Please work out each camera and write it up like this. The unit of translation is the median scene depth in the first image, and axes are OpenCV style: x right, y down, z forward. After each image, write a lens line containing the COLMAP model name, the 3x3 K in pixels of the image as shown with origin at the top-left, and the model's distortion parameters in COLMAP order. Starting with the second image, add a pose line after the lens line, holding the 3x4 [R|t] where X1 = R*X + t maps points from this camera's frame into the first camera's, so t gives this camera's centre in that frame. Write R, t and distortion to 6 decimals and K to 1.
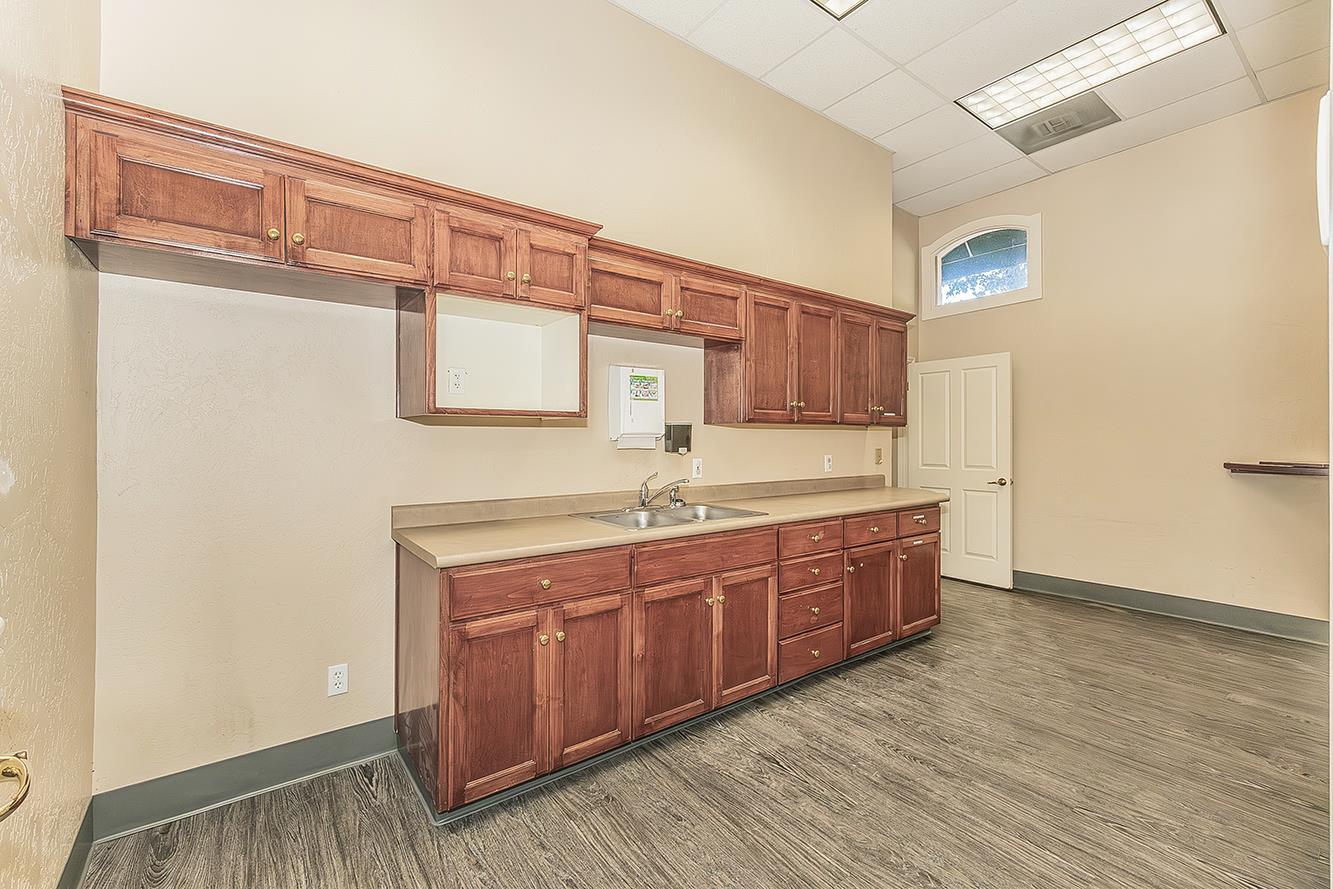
lens RADIAL K [[555.8, 0, 665.6], [0, 555.8, 438.9], [0, 0, 1]] dist [-0.000013, -0.000391]
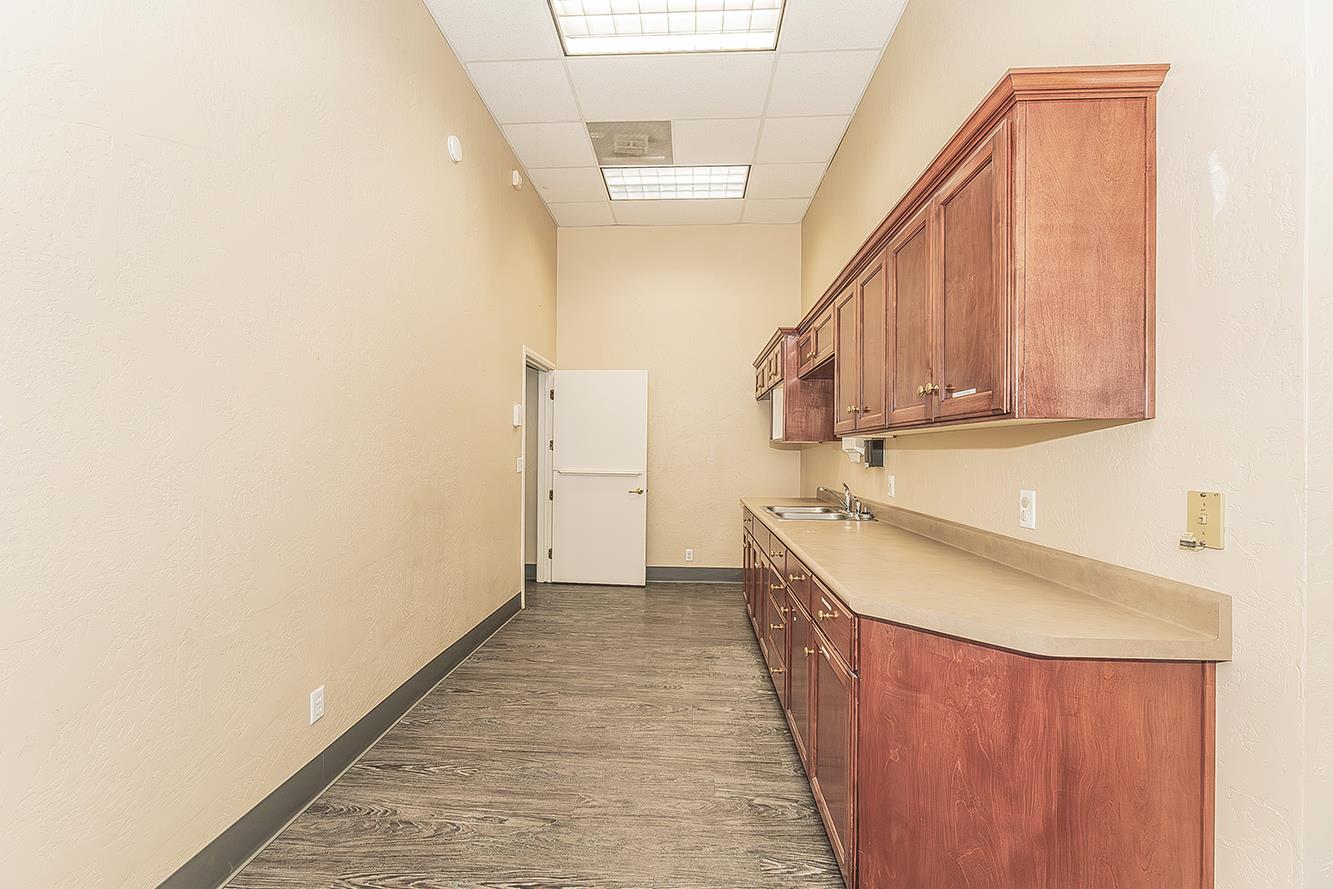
lens RADIAL K [[555.8, 0, 663.9], [0, 555.8, 447.5], [0, 0, 1]] dist [-0.000013, -0.000391]
pose [[-0.634666, -0.013966, -0.772660, 1.436654], [-0.015400, 0.999867, -0.005424, -0.015791], [0.772633, 0.008457, -0.634797, 1.805270]]
